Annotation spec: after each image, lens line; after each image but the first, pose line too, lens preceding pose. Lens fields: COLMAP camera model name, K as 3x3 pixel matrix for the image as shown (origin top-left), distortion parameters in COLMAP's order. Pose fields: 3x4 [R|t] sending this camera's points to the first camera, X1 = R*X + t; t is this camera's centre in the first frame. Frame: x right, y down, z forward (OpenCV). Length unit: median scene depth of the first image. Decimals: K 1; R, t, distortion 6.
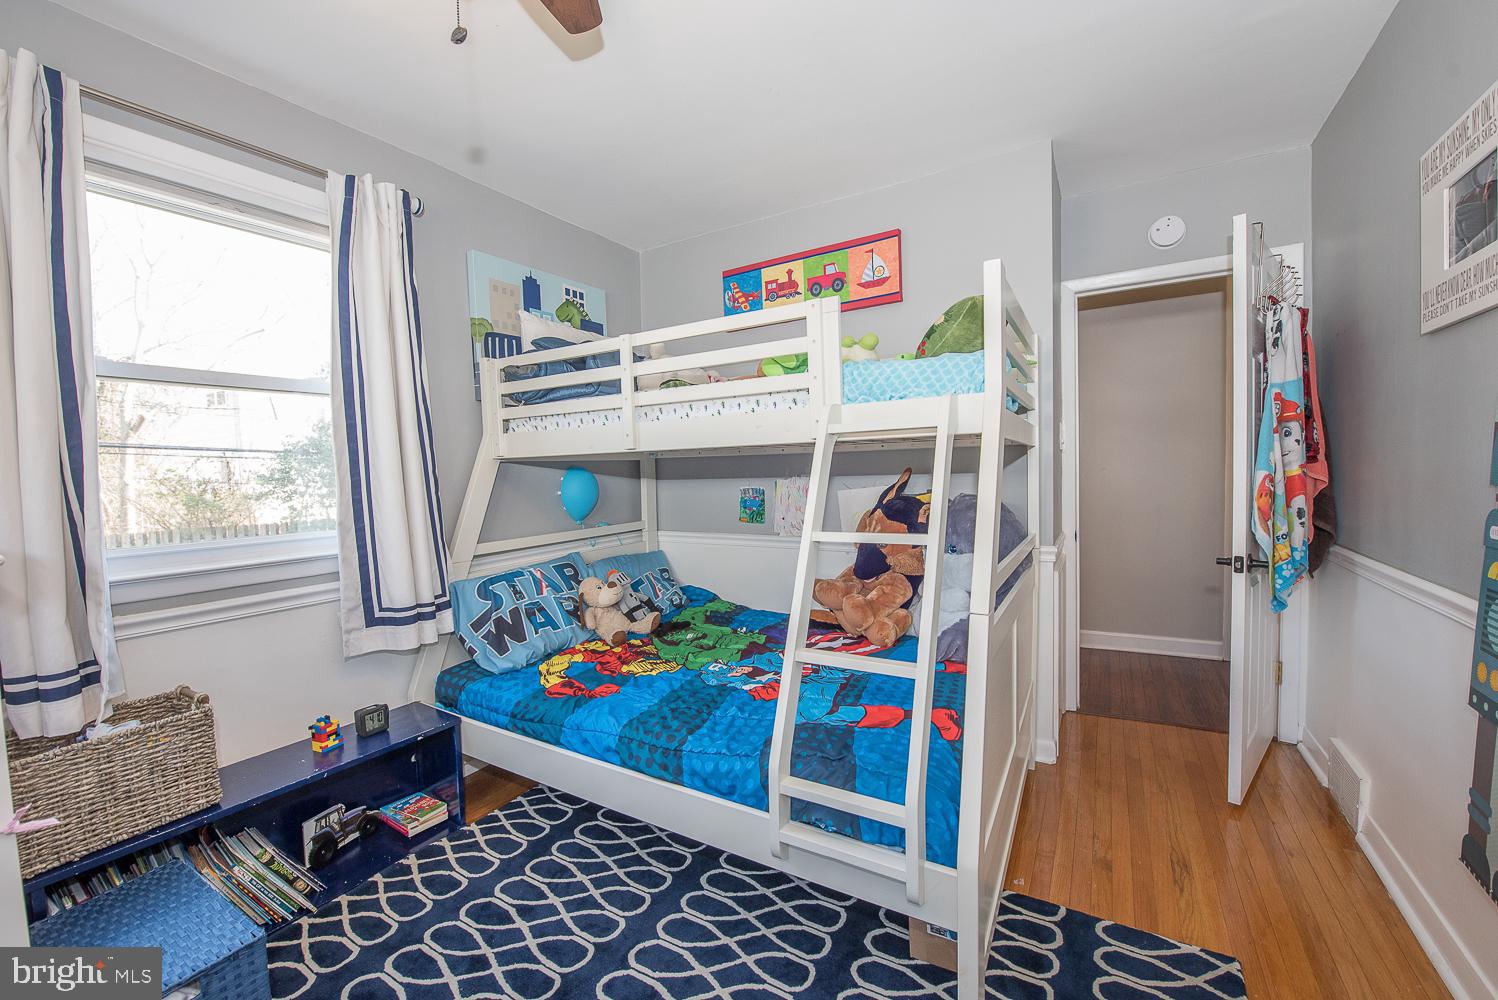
lens RADIAL K [[597.6, 0, 746.5], [0, 597.6, 499.0], [0, 0, 1]] dist [-0.010557, -0.004438]
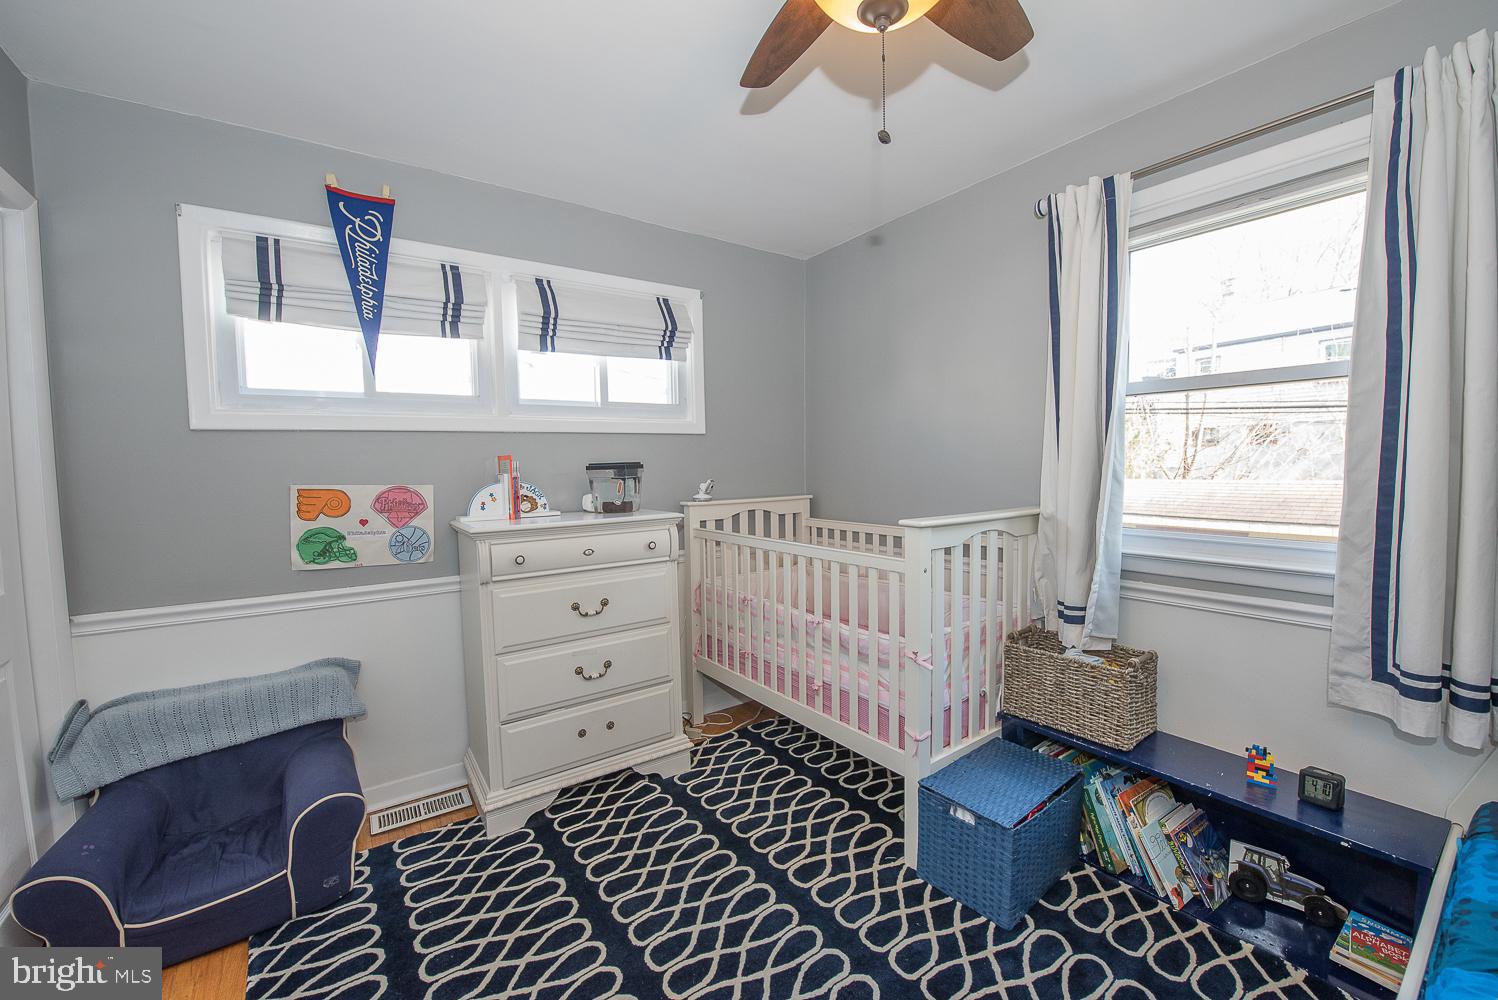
lens RADIAL K [[597.6, 0, 746.5], [0, 597.6, 499.0], [0, 0, 1]] dist [-0.010557, -0.004438]
pose [[-0.357983, 0.084061, -0.929937, 0.367589], [-0.047028, 0.993052, 0.107870, -0.064660], [0.932543, 0.082348, -0.351542, 0.549453]]
